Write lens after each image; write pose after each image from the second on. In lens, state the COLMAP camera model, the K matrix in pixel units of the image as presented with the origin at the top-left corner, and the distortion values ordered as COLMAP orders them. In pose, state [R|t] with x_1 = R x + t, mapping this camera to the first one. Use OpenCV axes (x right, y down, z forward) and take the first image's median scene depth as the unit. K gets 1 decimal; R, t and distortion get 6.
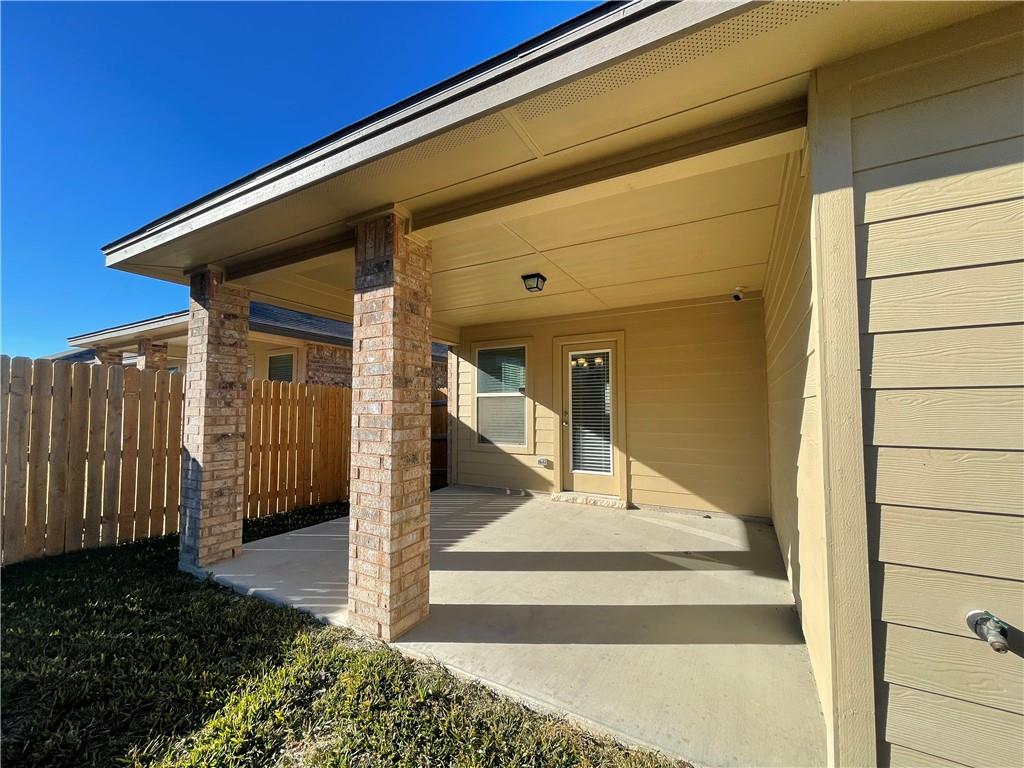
lens RADIAL K [[412.9, 0, 510.1], [0, 412.9, 390.5], [0, 0, 1]] dist [0.000839, -0.002092]
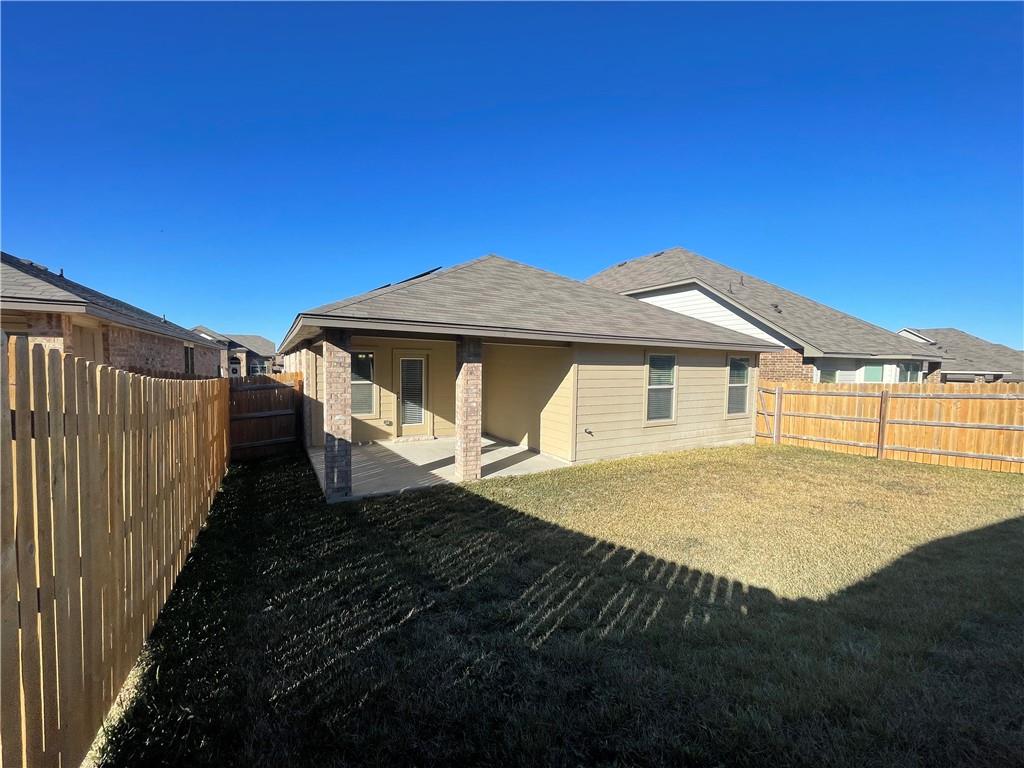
lens RADIAL K [[412.9, 0, 511.0], [0, 412.9, 380.3], [0, 0, 1]] dist [0.000839, -0.002092]
pose [[0.508319, -0.027556, 0.860728, -1.197489], [-0.054277, 0.996476, 0.063956, -0.144592], [-0.859457, -0.079228, 0.505032, -0.303061]]
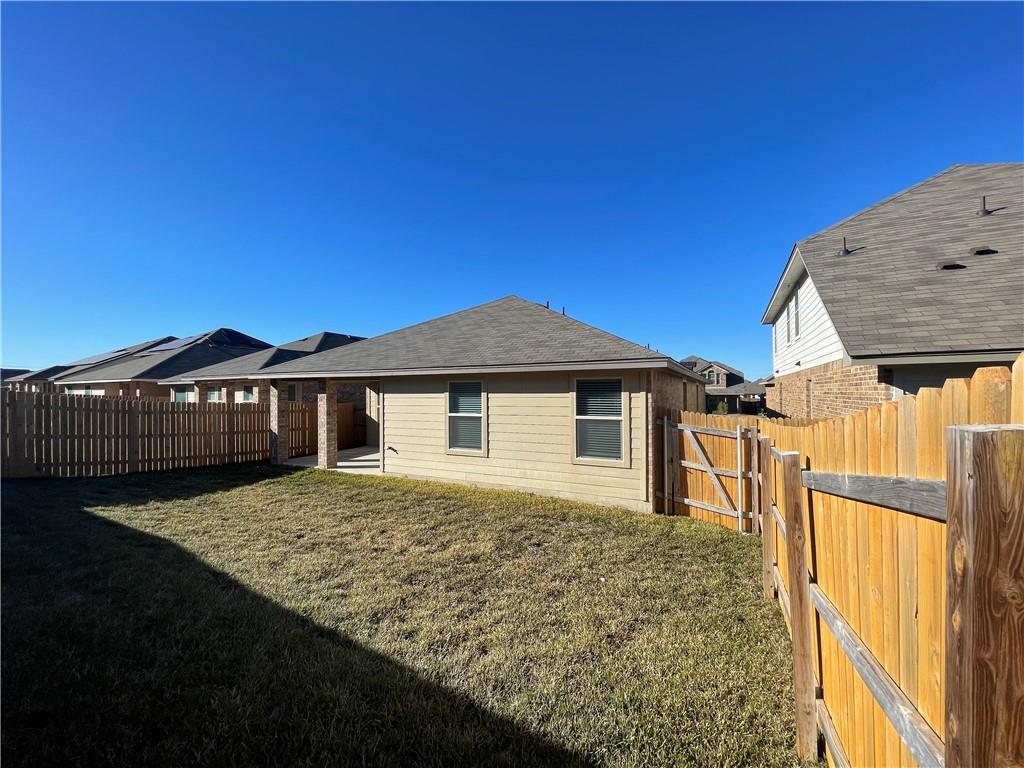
lens RADIAL K [[412.9, 0, 515.6], [0, 412.9, 384.7], [0, 0, 1]] dist [0.000839, -0.002092]
pose [[0.999316, -0.010007, 0.035613, 0.738797], [0.008850, 0.999432, 0.032502, -0.214598], [-0.035918, -0.032165, 0.998837, -1.630200]]
